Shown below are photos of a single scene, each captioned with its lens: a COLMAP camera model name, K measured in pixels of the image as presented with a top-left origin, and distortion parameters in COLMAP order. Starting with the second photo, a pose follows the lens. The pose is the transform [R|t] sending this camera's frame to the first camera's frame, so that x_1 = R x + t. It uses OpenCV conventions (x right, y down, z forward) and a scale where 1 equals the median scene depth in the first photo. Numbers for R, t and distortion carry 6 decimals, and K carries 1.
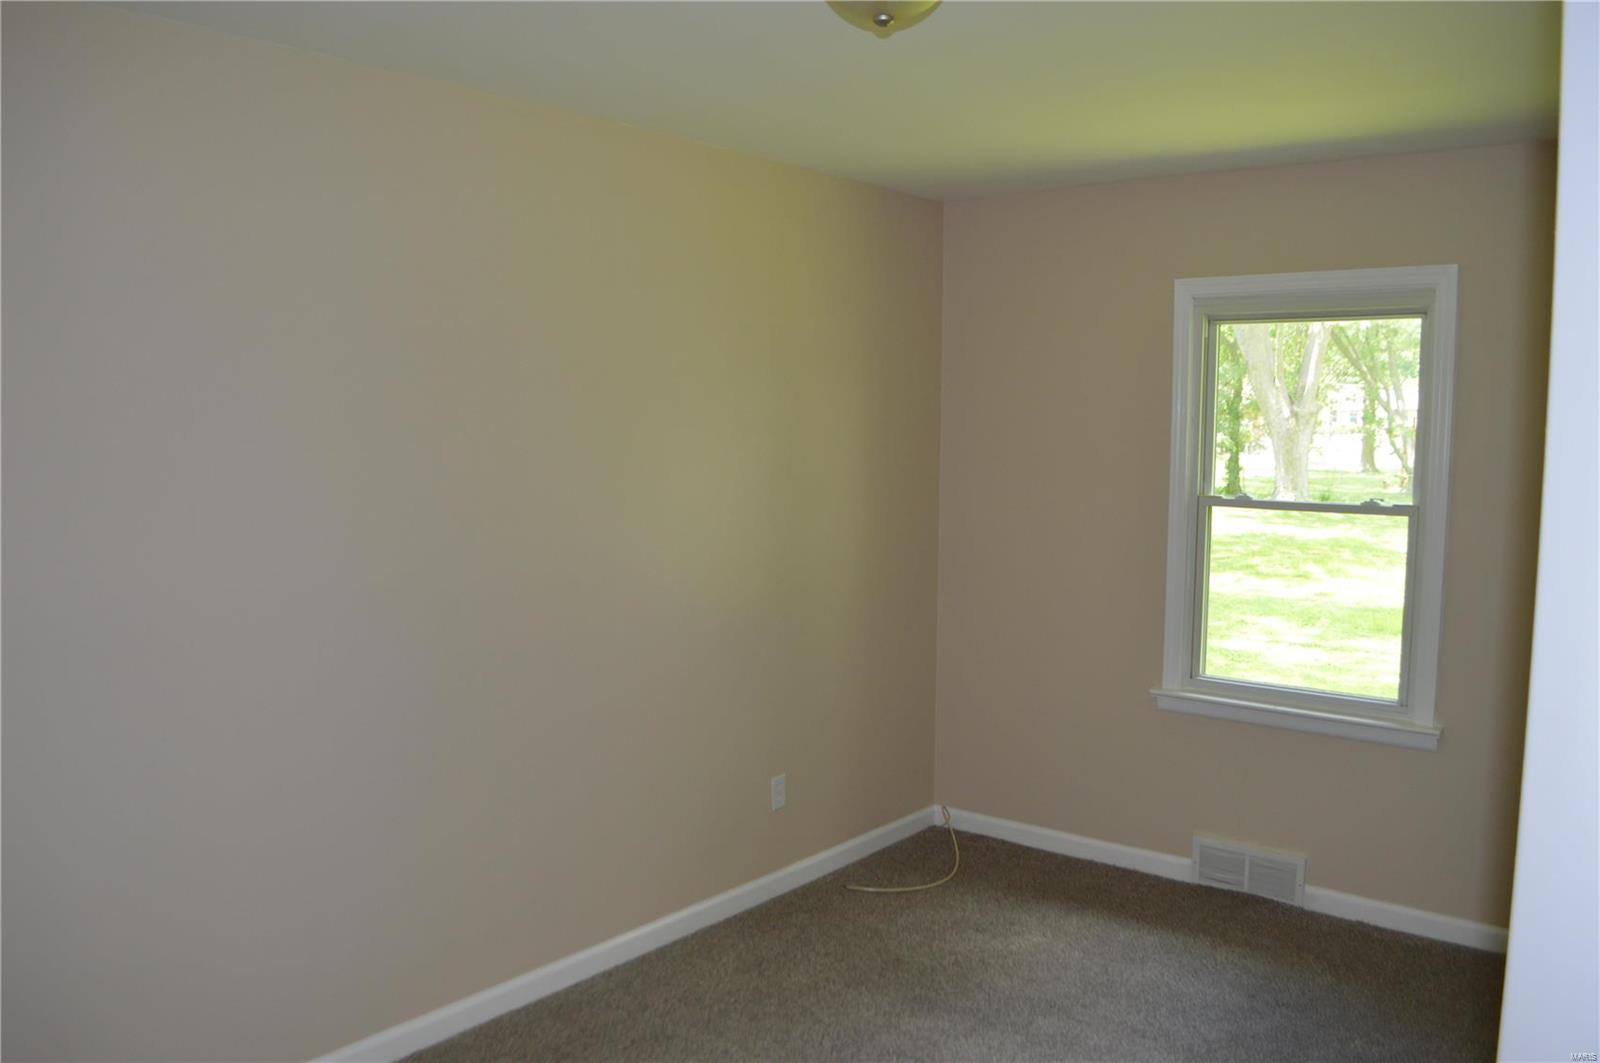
lens RADIAL K [[1215.2, 0, 800.0], [0, 1215.2, 531.5], [0, 0, 1]] dist [-0.058121, 0.002581]
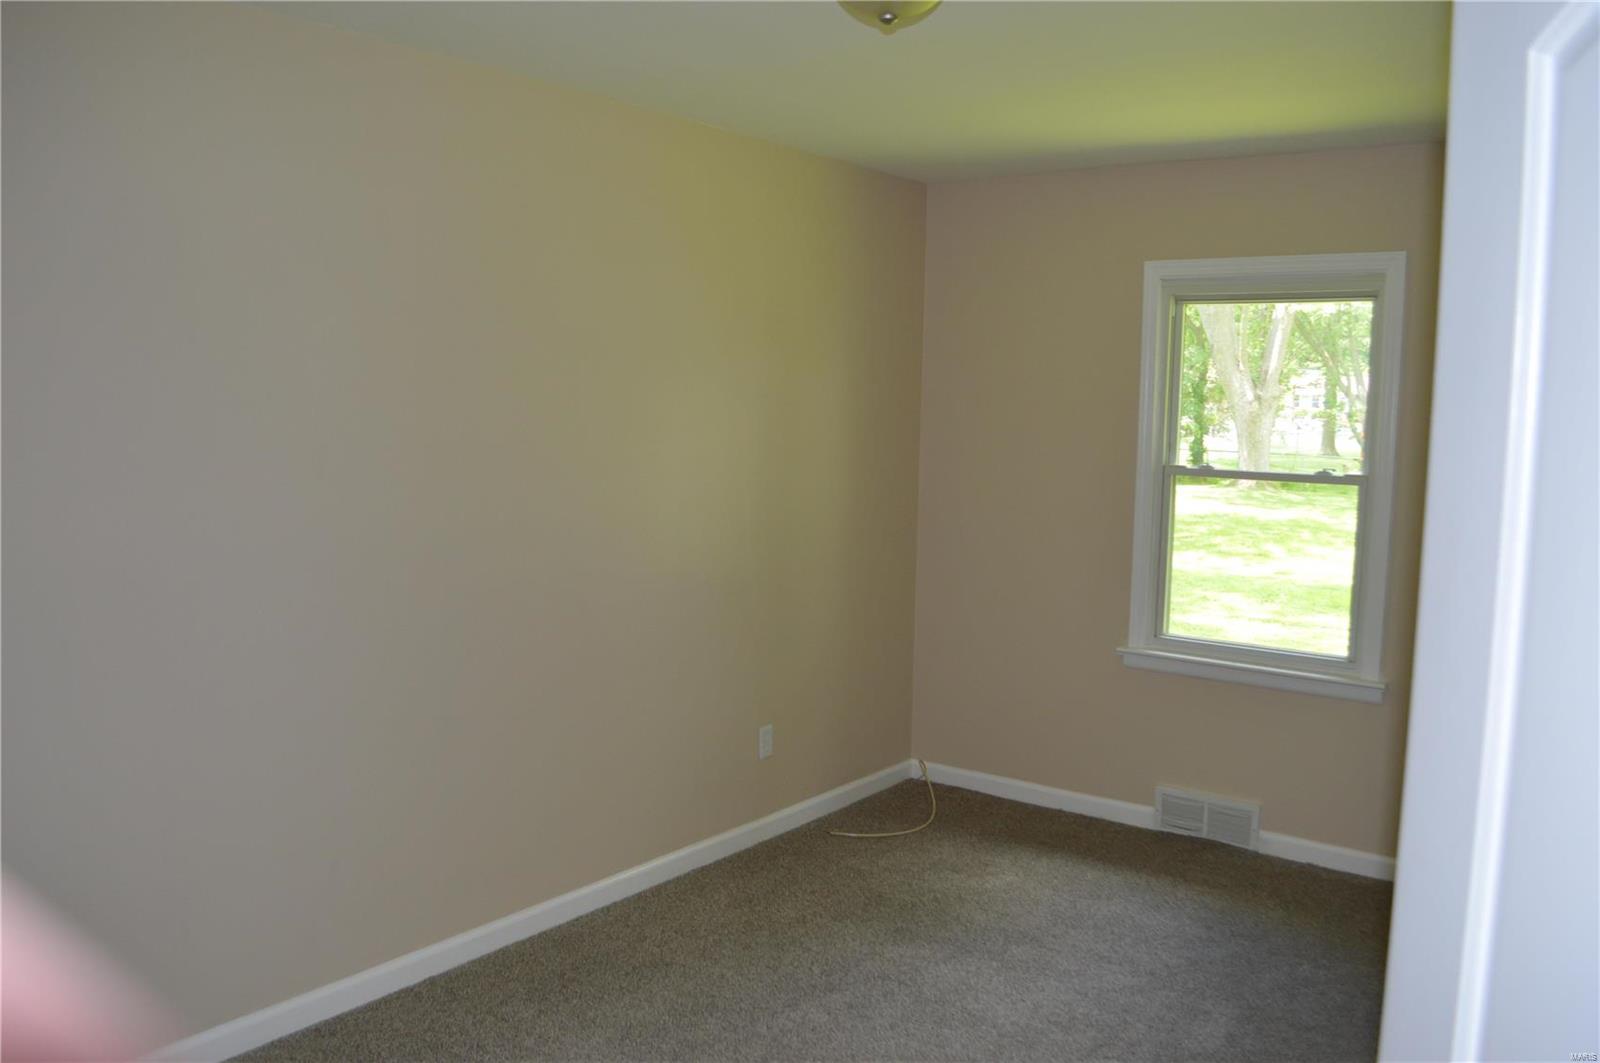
lens RADIAL K [[1274.7, 0, 800.0], [0, 1274.7, 531.5], [0, 0, 1]] dist [-0.046689, -0.005142]
pose [[0.999076, 0.010556, 0.041665, -0.036992], [-0.010792, 0.999927, 0.005442, 0.026444], [-0.041605, -0.005887, 0.999117, -0.106104]]
